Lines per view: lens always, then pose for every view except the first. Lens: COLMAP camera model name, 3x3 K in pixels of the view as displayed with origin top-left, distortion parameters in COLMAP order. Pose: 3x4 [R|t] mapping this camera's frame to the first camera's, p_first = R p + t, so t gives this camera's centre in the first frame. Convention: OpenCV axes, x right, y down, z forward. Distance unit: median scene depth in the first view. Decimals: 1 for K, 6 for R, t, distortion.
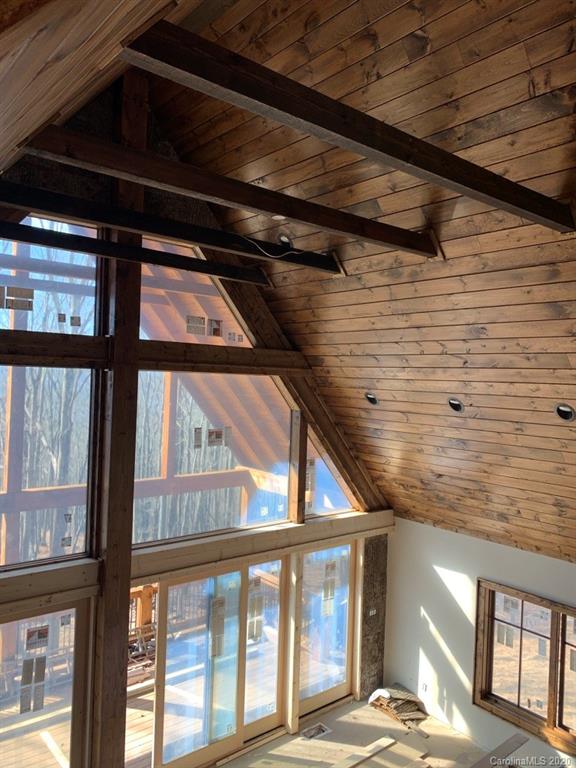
lens RADIAL K [[582.6, 0, 290.8], [0, 582.6, 381.1], [0, 0, 1]] dist [0.031981, -0.040454]
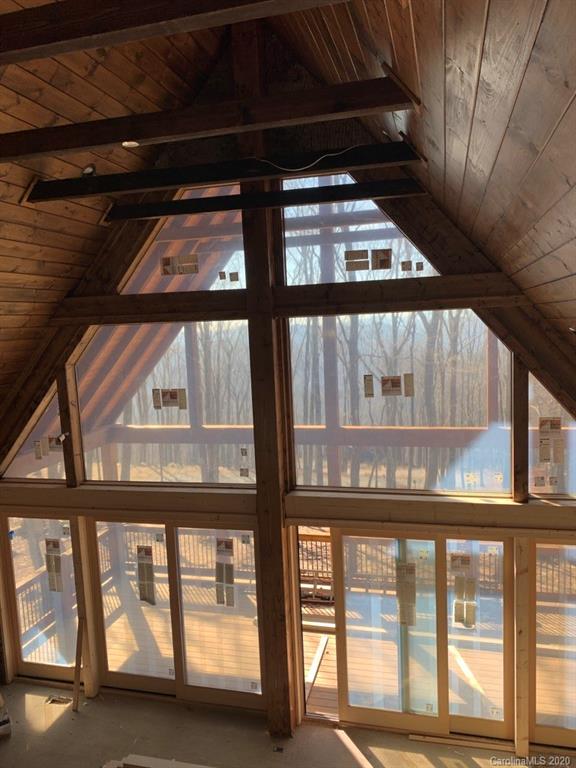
lens RADIAL K [[582.6, 0, 292.0], [0, 582.6, 386.1], [0, 0, 1]] dist [0.031981, -0.040454]
pose [[0.576215, 0.036108, -0.816500, 0.497714], [0.065378, 0.993786, 0.090086, 0.008530], [0.814679, -0.105290, 0.570273, 0.375402]]
